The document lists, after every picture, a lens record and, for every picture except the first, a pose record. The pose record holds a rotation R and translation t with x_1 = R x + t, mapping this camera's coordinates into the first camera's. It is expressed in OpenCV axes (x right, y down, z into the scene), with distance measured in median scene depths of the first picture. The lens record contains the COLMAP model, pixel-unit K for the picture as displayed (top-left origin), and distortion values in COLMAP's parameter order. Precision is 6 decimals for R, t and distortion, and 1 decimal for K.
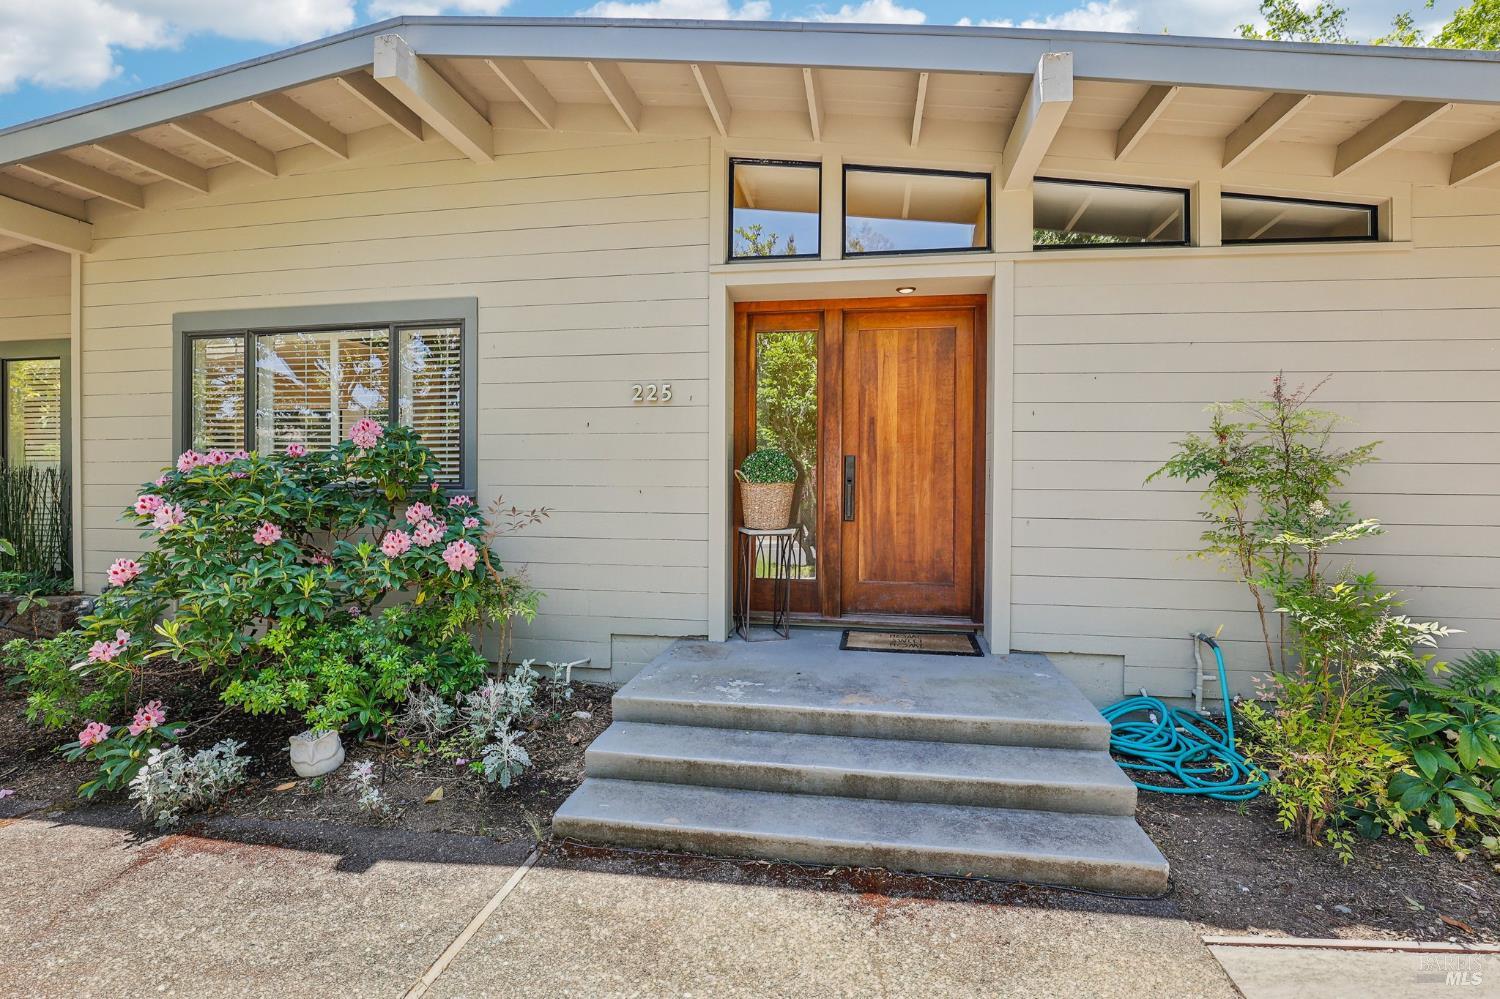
lens RADIAL K [[704.5, 0, 745.2], [0, 704.5, 498.8], [0, 0, 1]] dist [-0.036155, 0.004408]
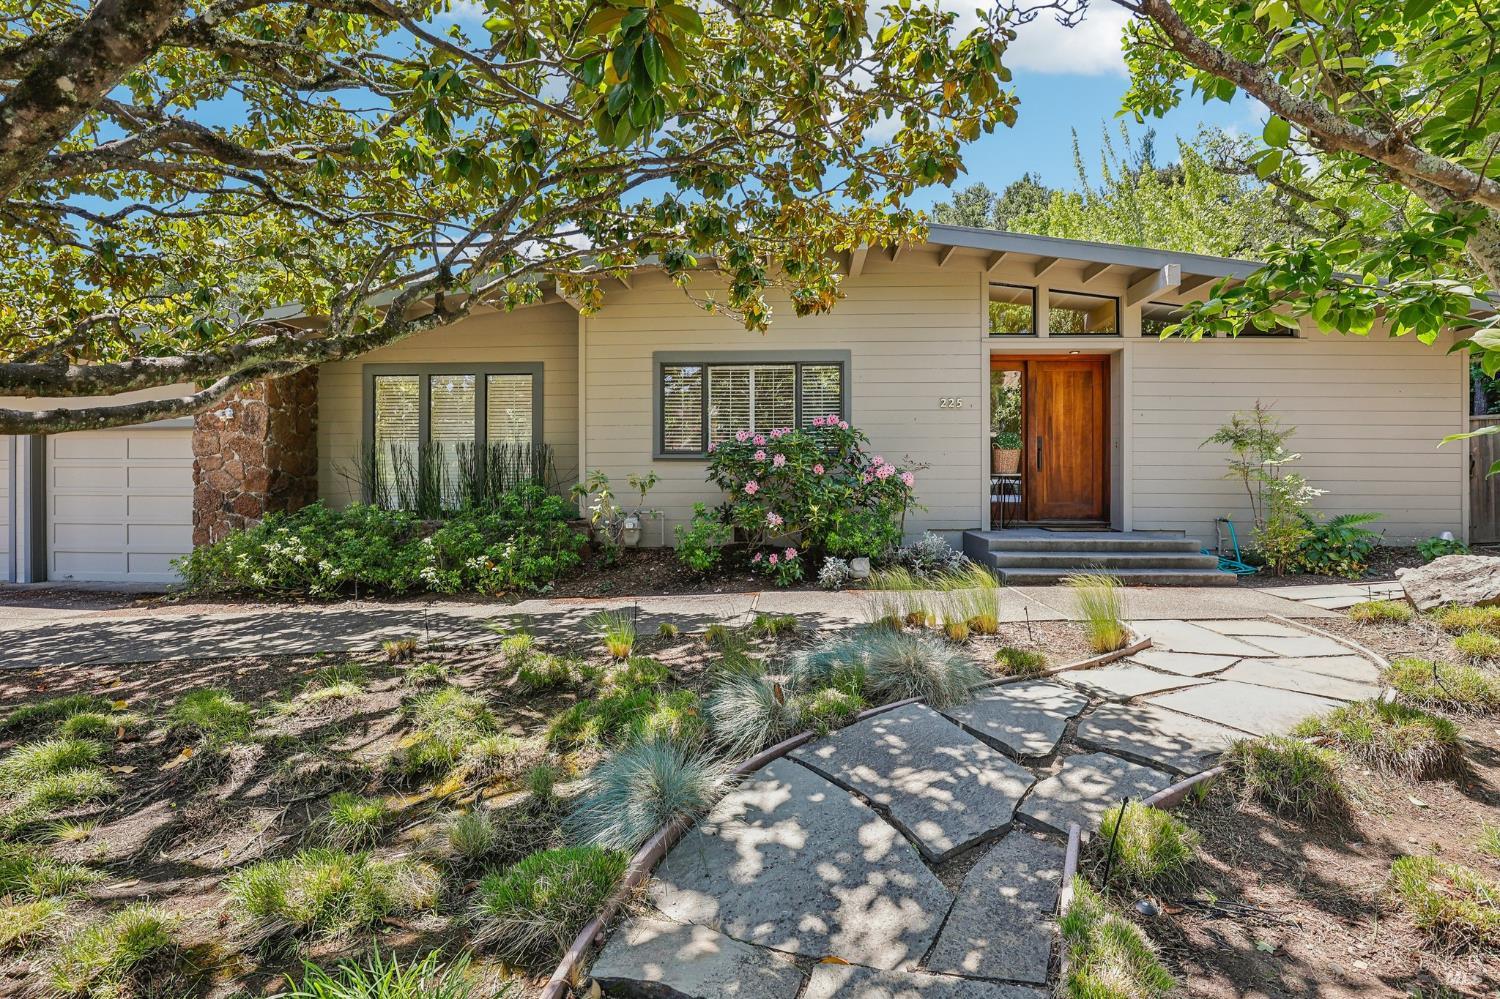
lens RADIAL K [[704.5, 0, 757.9], [0, 704.5, 488.9], [0, 0, 1]] dist [-0.036155, 0.004408]
pose [[0.993325, -0.010166, 0.114897, -0.948853], [0.010491, 0.999942, -0.002224, 0.090822], [-0.114868, 0.003415, 0.993375, -0.916235]]
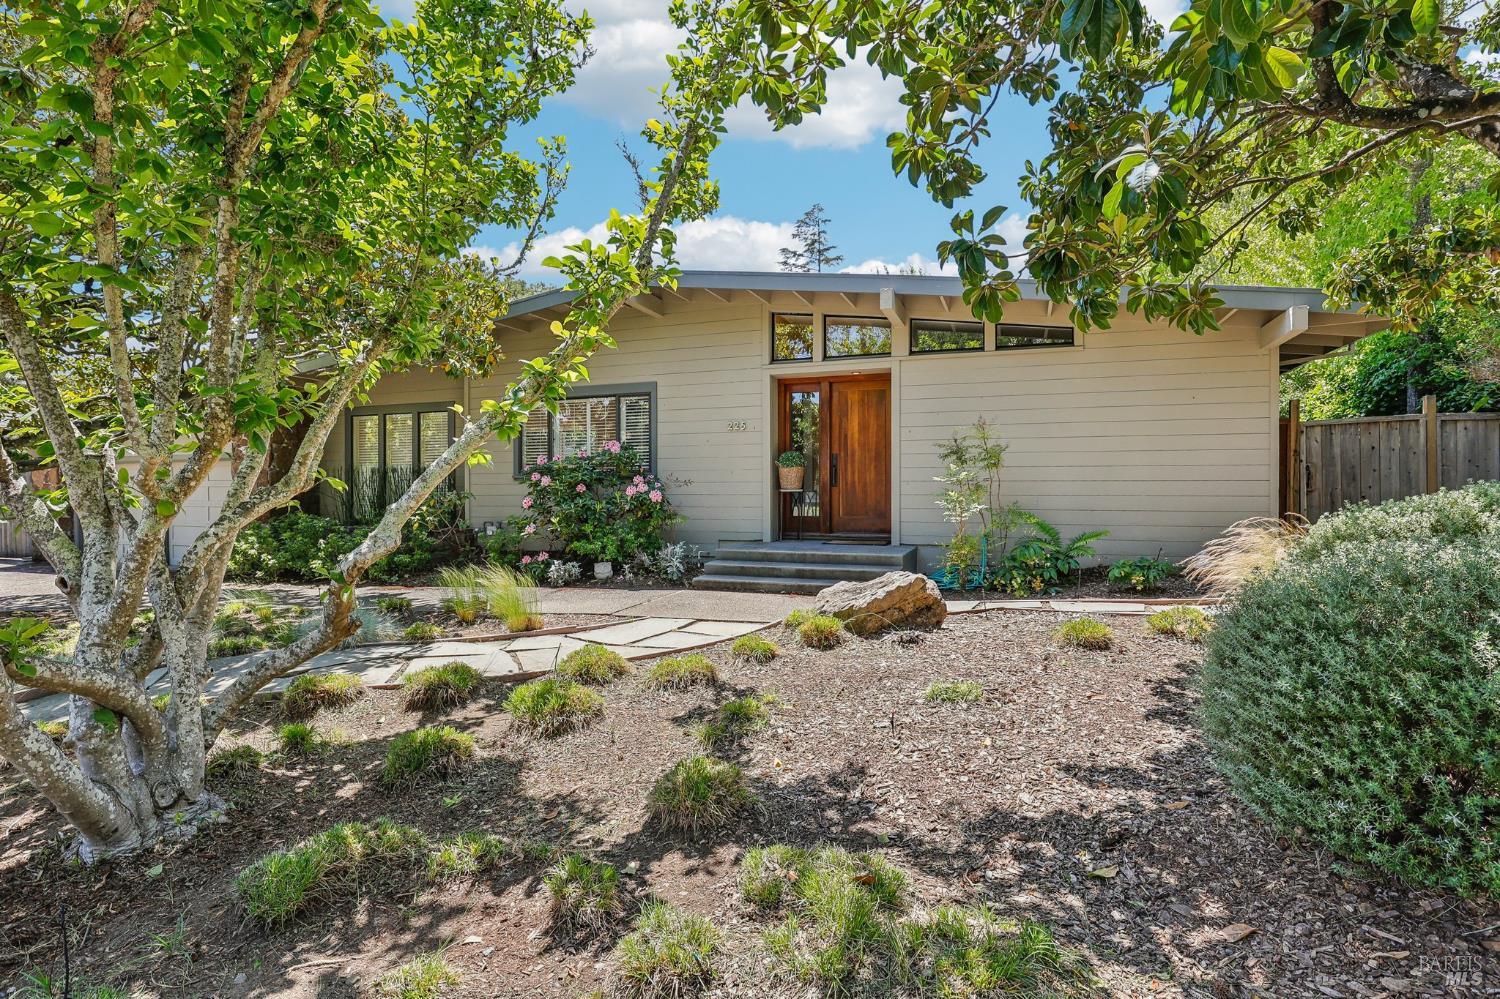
lens RADIAL K [[704.5, 0, 756.9], [0, 704.5, 504.0], [0, 0, 1]] dist [-0.036155, 0.004408]
pose [[0.984584, -0.007935, -0.174734, 0.316326], [0.007283, 0.999964, -0.004370, 0.103542], [0.174763, 0.003030, 0.984606, -1.159676]]
